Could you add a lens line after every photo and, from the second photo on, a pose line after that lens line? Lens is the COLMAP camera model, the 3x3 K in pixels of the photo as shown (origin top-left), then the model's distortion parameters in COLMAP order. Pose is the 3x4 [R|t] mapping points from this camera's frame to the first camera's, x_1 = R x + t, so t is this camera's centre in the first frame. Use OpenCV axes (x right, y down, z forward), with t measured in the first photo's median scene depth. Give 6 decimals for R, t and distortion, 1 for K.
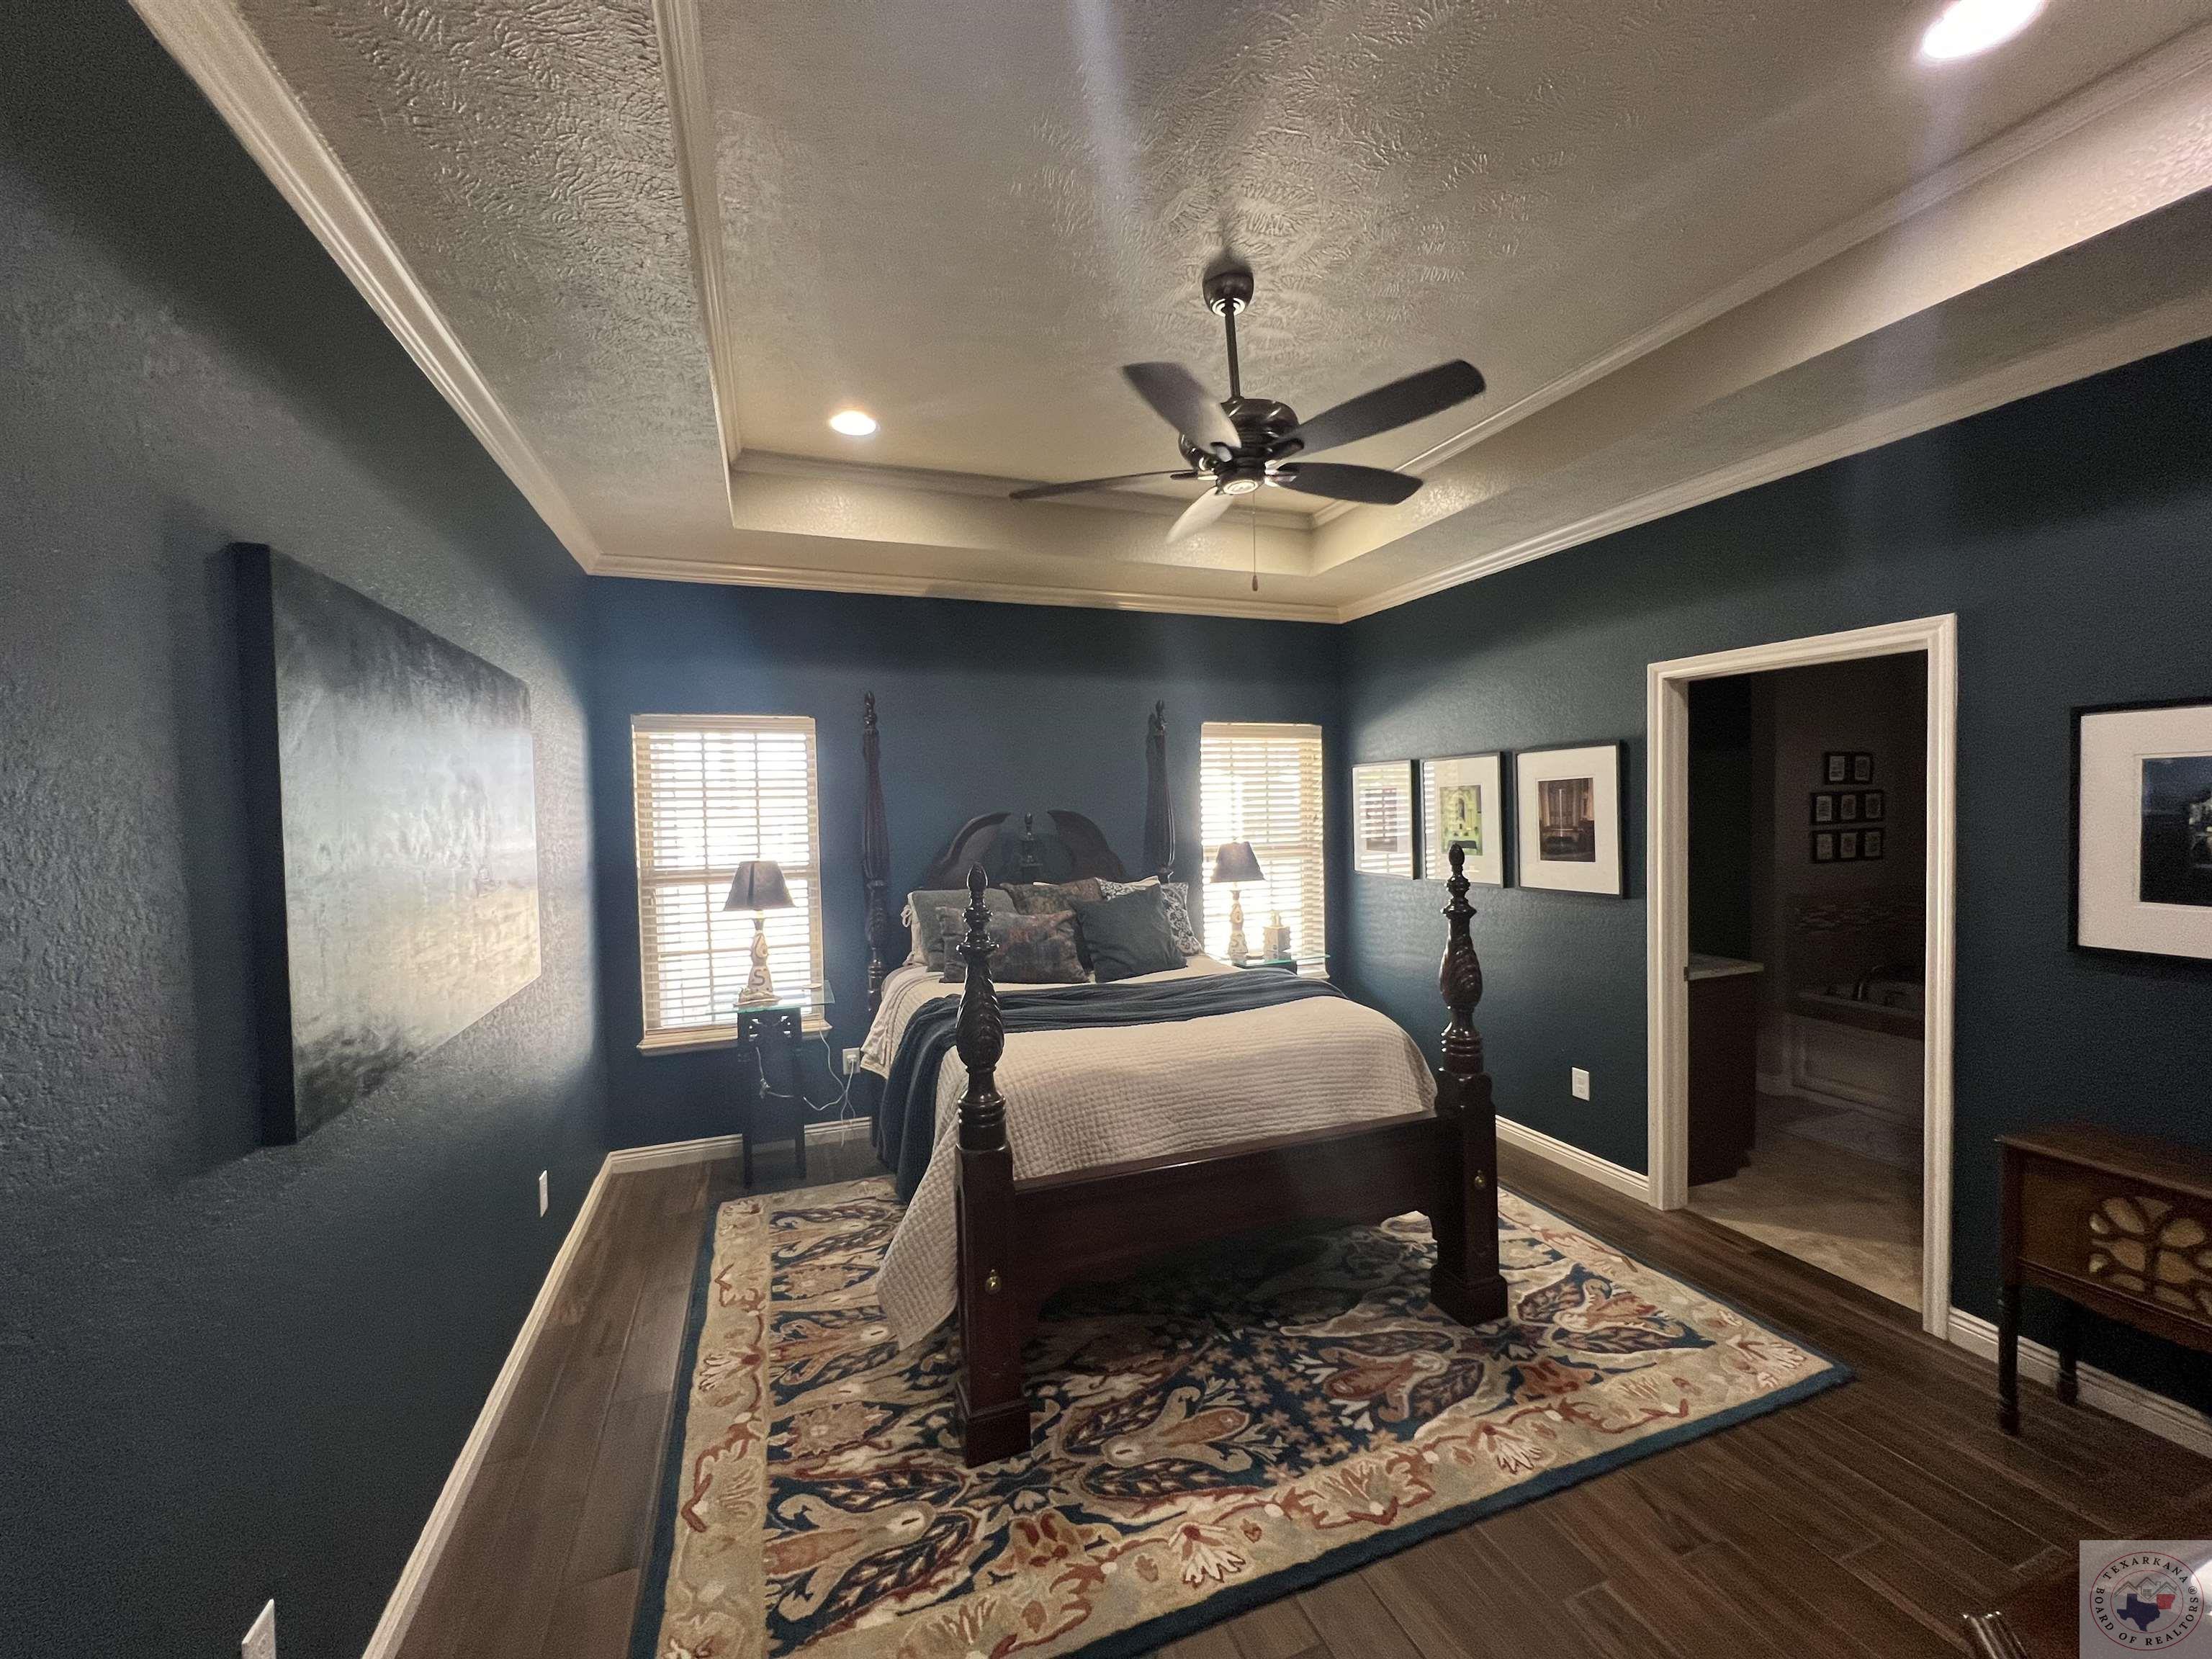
lens RADIAL K [[882.3, 0, 1094.0], [0, 882.3, 828.7], [0, 0, 1]] dist [-0.001786, 0.000602]
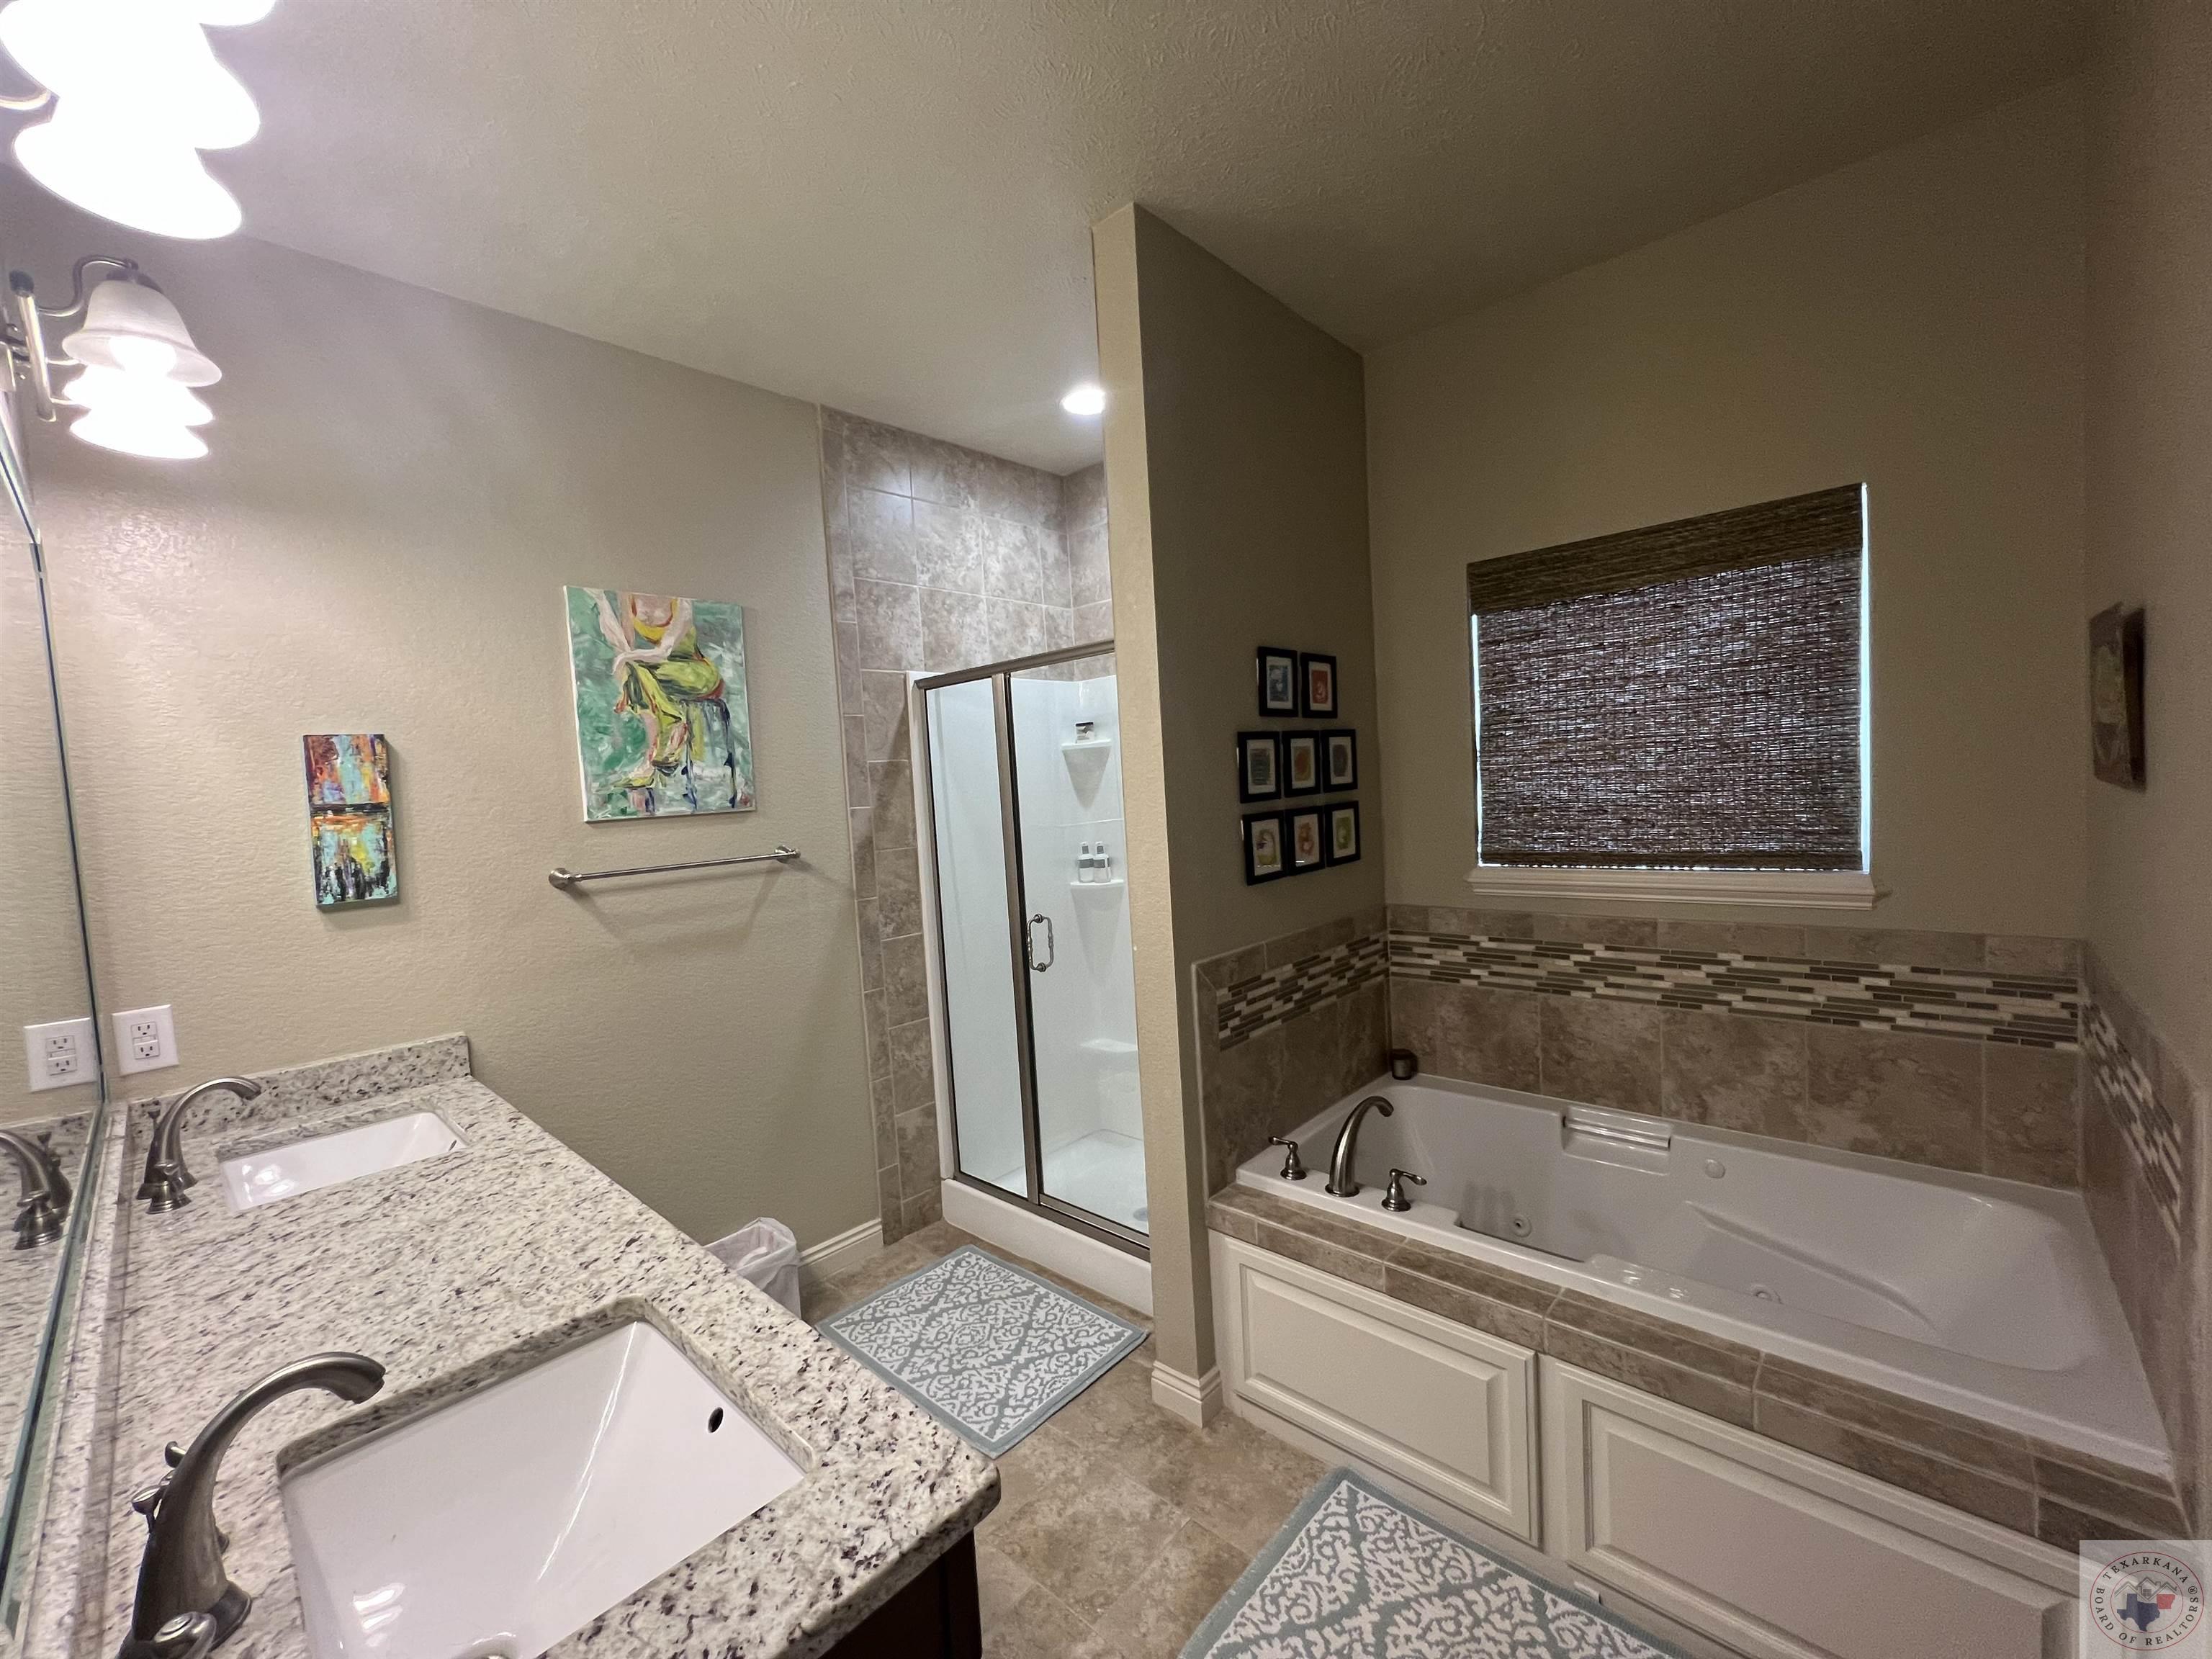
lens RADIAL K [[882.3, 0, 1121.0], [0, 882.3, 823.5], [0, 0, 1]] dist [-0.001786, 0.000602]
pose [[0.884019, -0.047766, 0.465003, 0.537191], [0.050242, 0.998712, 0.007074, 0.000488], [-0.464742, 0.017109, 0.885281, 0.613982]]
